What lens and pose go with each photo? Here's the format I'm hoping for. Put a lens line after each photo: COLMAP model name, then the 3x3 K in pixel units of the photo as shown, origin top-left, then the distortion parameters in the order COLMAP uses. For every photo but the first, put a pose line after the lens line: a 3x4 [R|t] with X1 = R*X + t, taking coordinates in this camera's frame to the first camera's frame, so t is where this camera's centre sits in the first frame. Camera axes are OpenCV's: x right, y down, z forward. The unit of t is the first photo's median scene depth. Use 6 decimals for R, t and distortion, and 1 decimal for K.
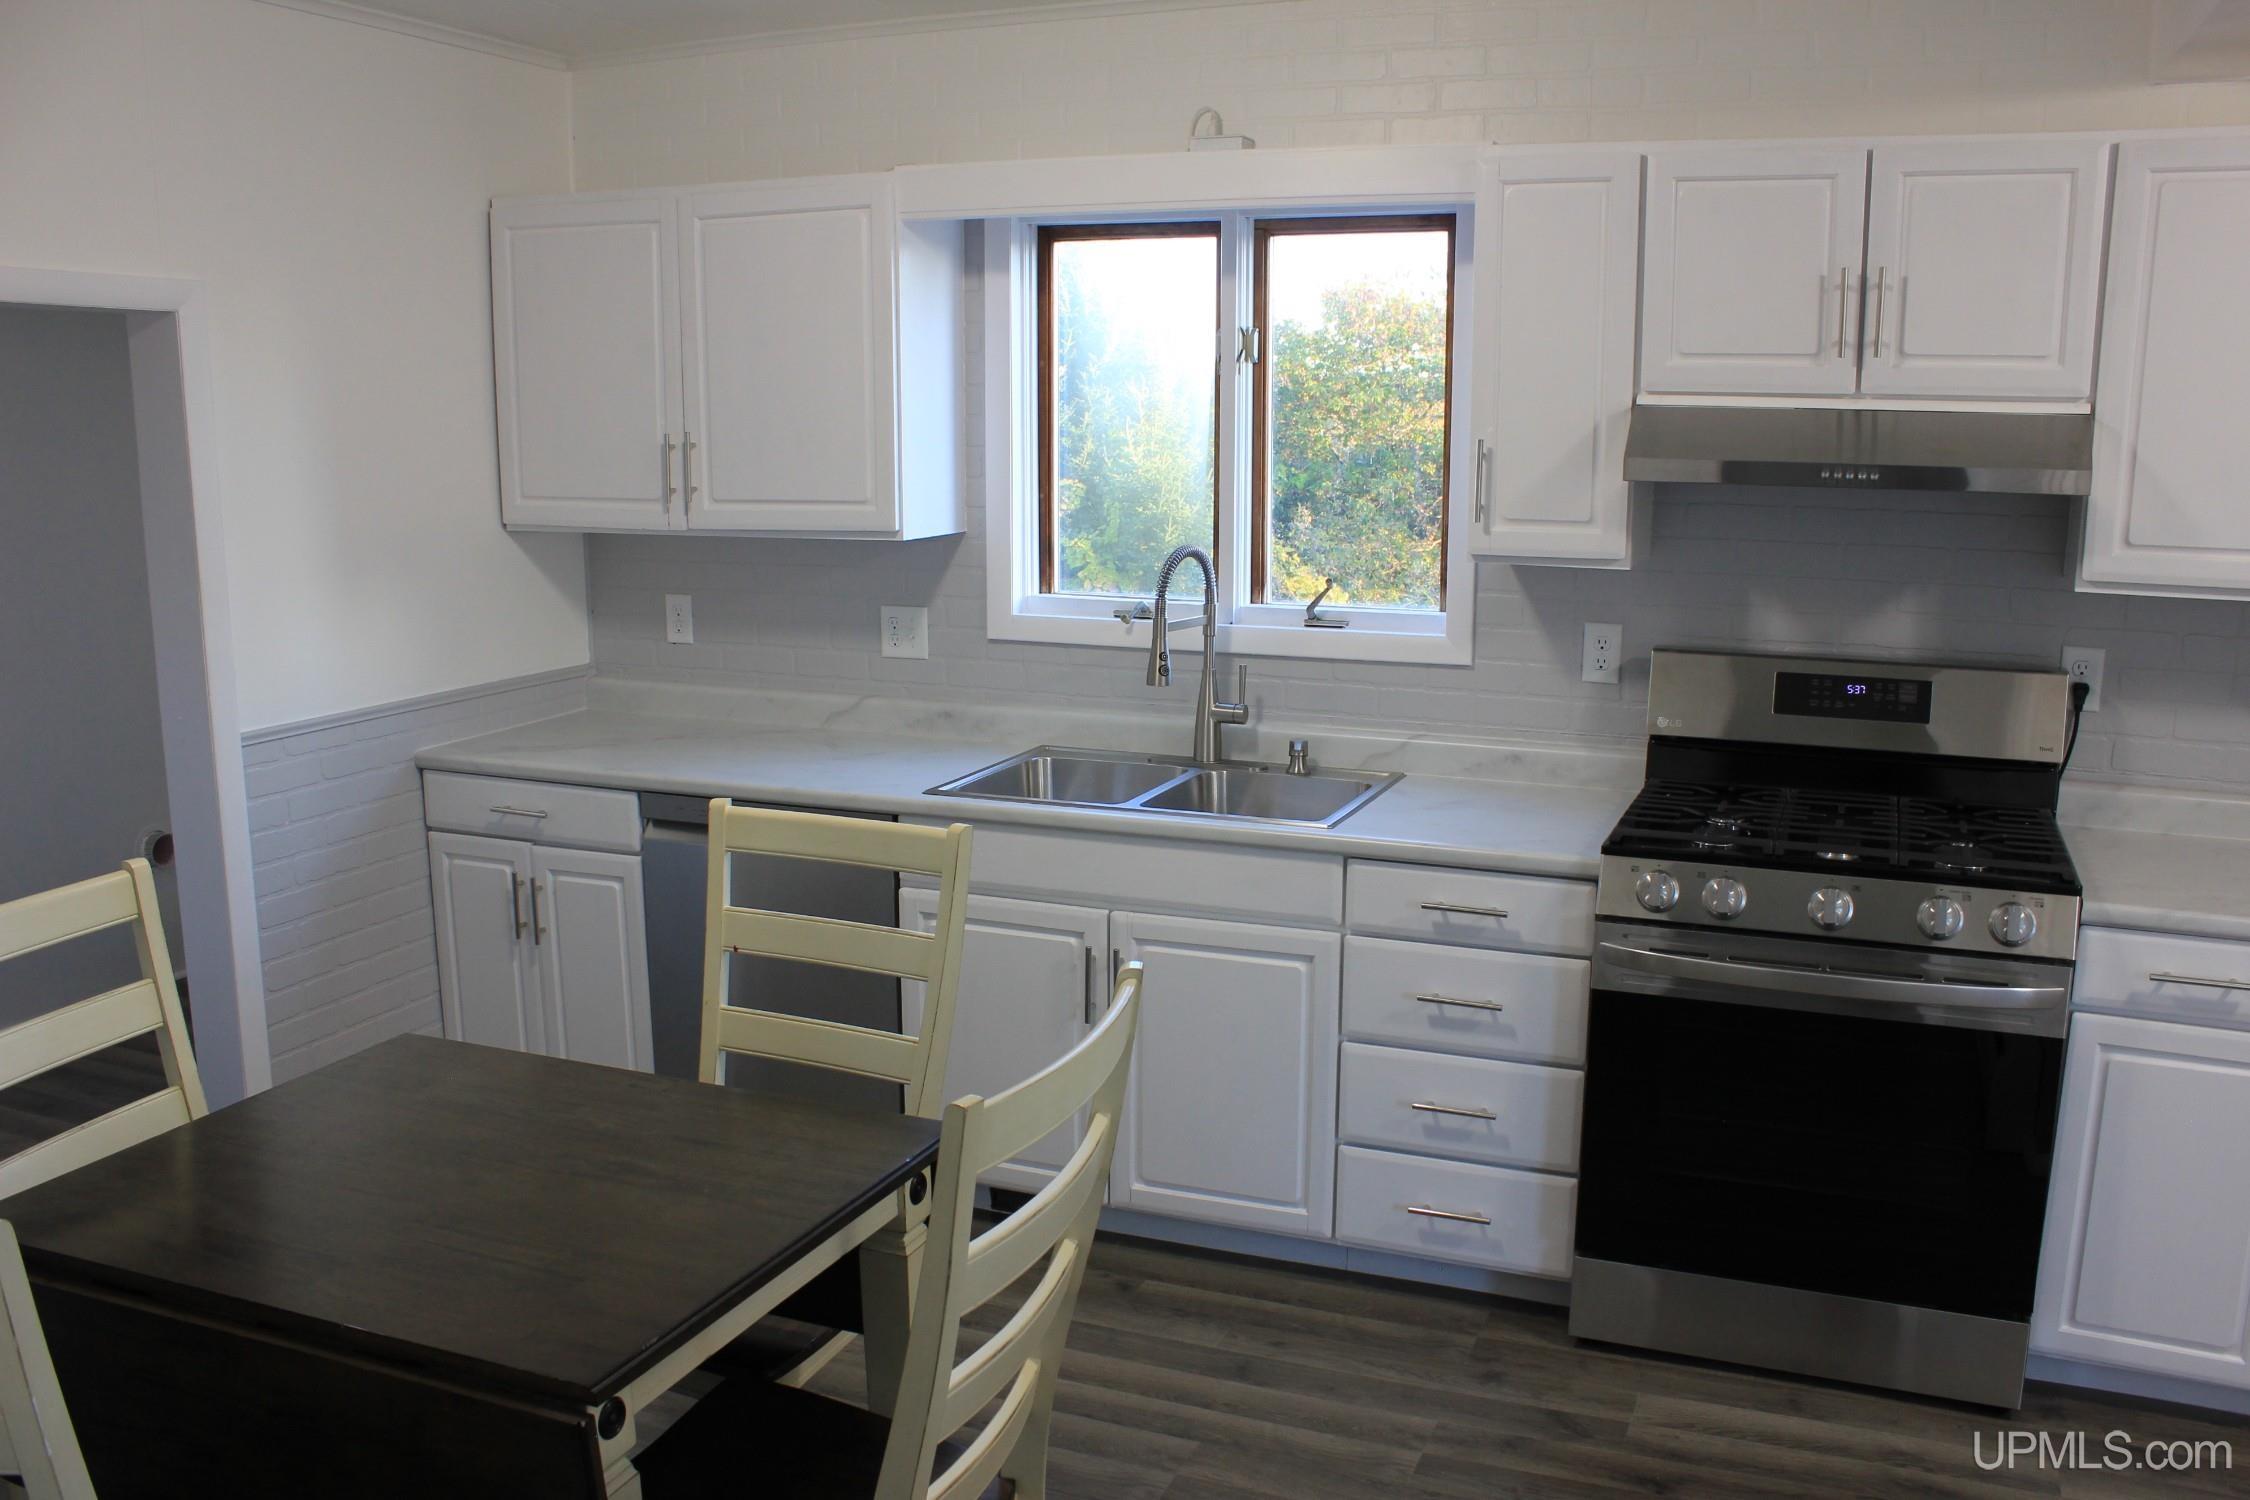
lens RADIAL K [[1888.7, 0, 1187.3], [0, 1888.7, 780.1], [0, 0, 1]] dist [-0.136540, 0.114770]
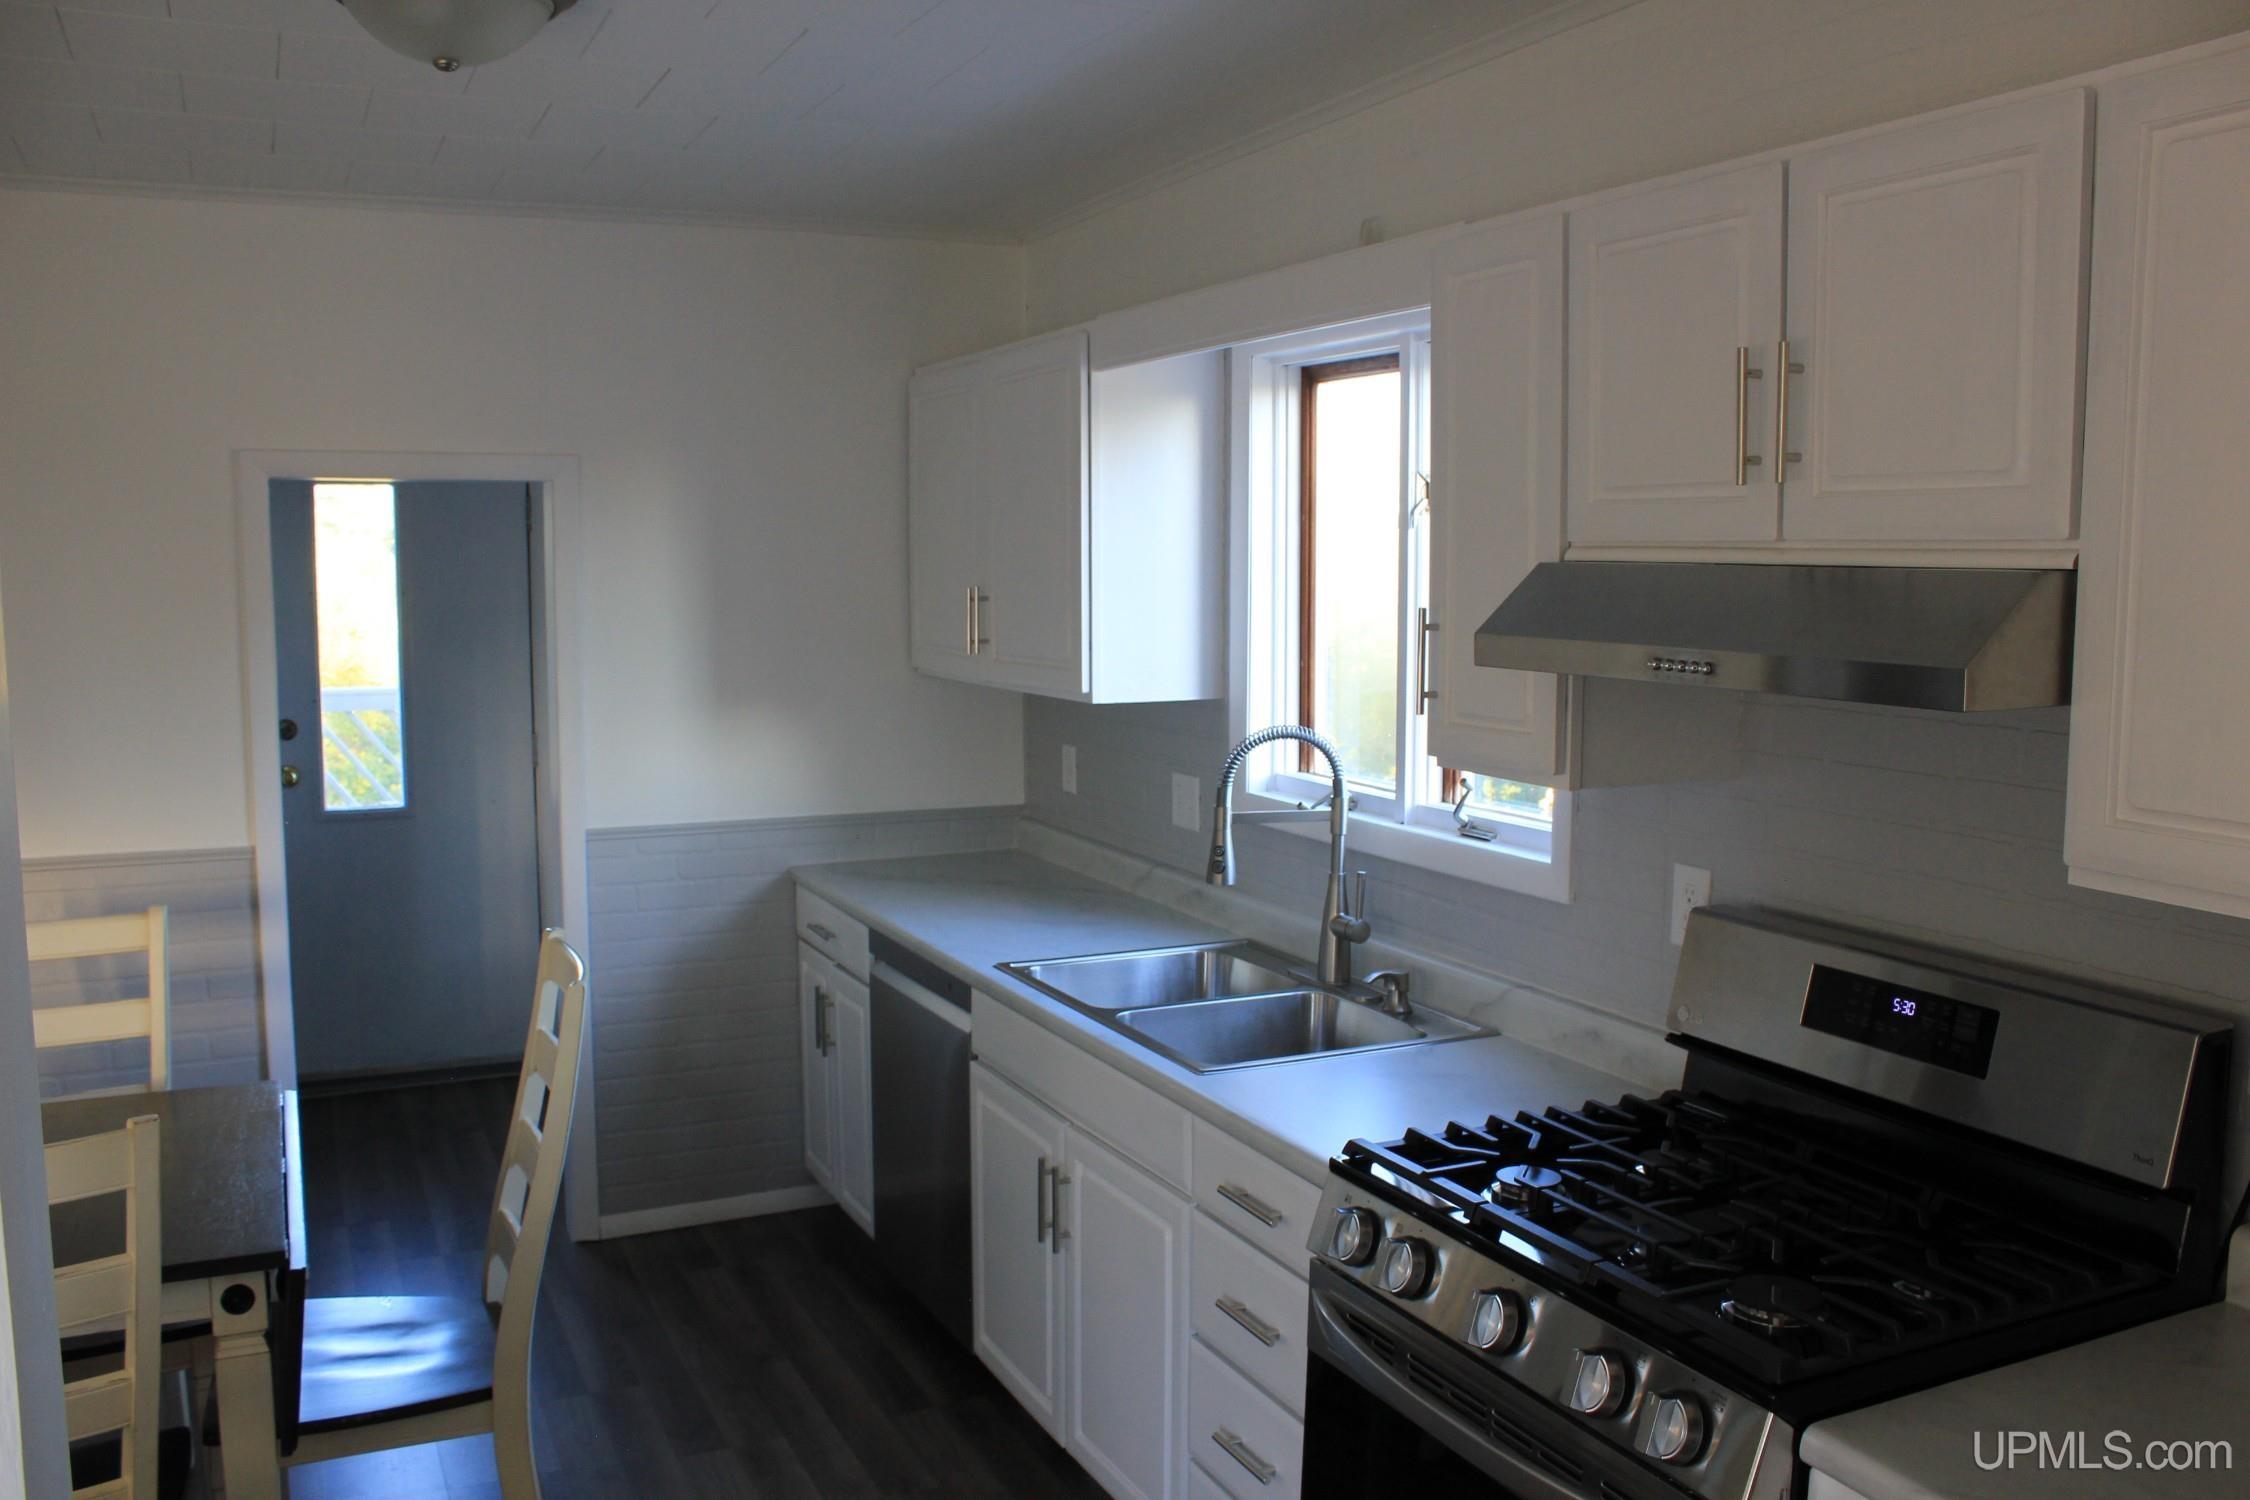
lens RADIAL K [[1888.7, 0, 1187.3], [0, 1888.7, 780.1], [0, 0, 1]] dist [-0.136540, 0.114770]
pose [[0.740559, 0.078787, -0.667357, 0.530029], [-0.135146, 0.990274, -0.033061, -0.063737], [0.658262, 0.114674, 0.744004, 0.324080]]
